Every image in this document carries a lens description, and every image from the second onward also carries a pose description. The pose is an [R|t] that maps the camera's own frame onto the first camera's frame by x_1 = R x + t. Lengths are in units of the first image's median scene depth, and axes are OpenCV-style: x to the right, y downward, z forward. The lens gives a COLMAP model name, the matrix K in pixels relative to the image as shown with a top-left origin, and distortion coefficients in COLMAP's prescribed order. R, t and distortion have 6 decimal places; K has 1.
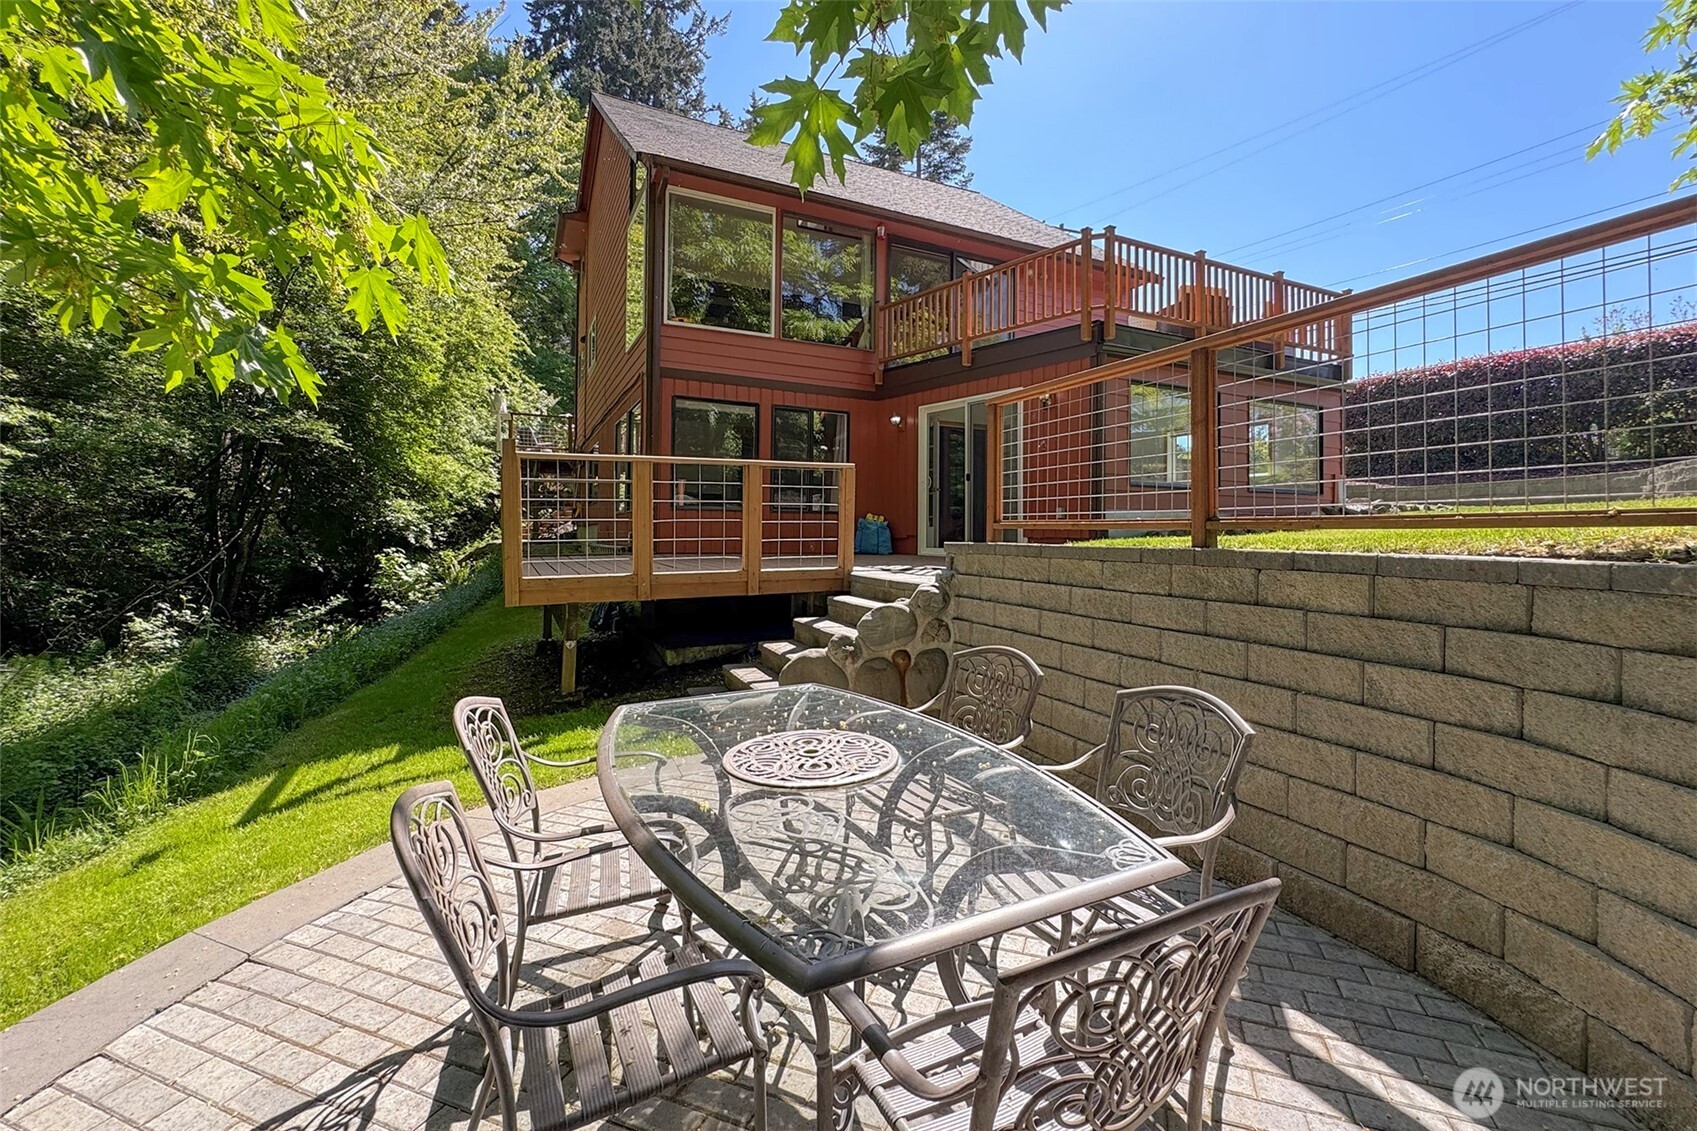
lens RADIAL K [[690.5, 0, 848.1], [0, 690.5, 547.5], [0, 0, 1]] dist [-0.001094, 0.000043]
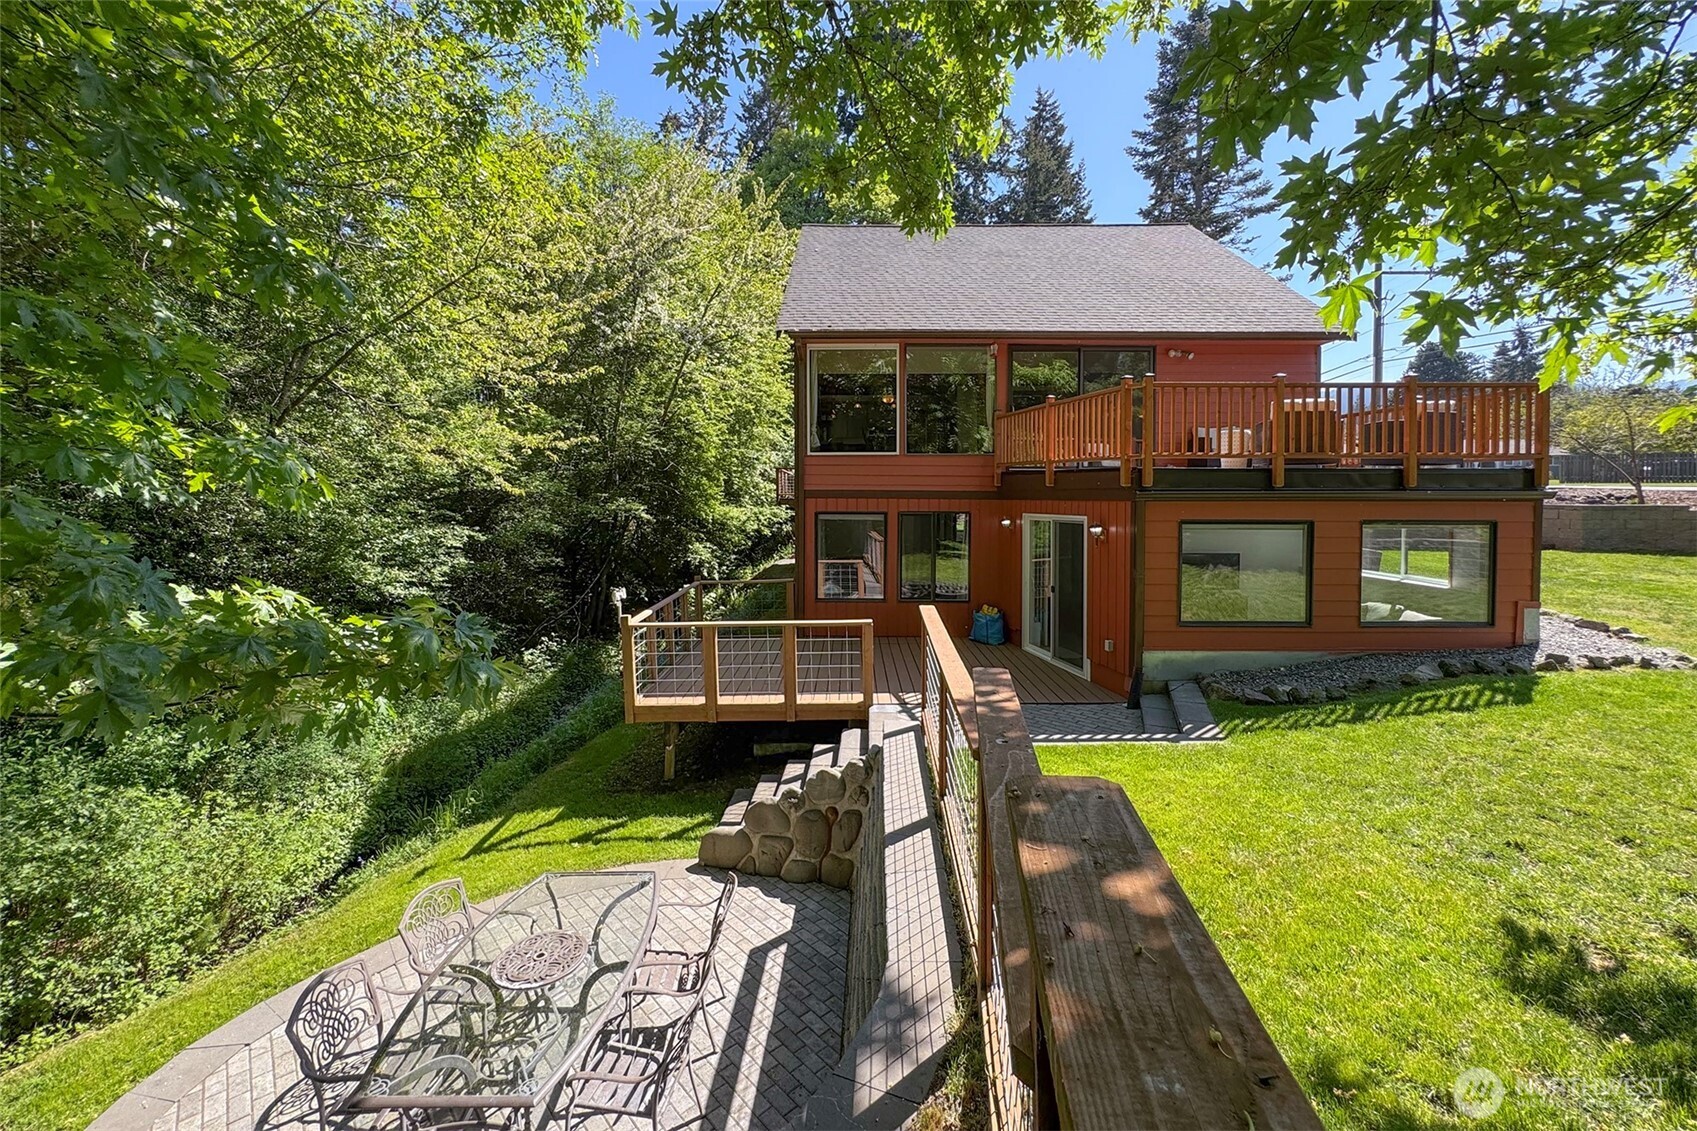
lens RADIAL K [[690.5, 0, 854.6], [0, 690.5, 512.6], [0, 0, 1]] dist [-0.001094, 0.000043]
pose [[0.891656, -0.003281, -0.452701, 0.375922], [0.003798, 0.999993, 0.000233, -0.217953], [0.452697, -0.001927, 0.891662, -0.082395]]
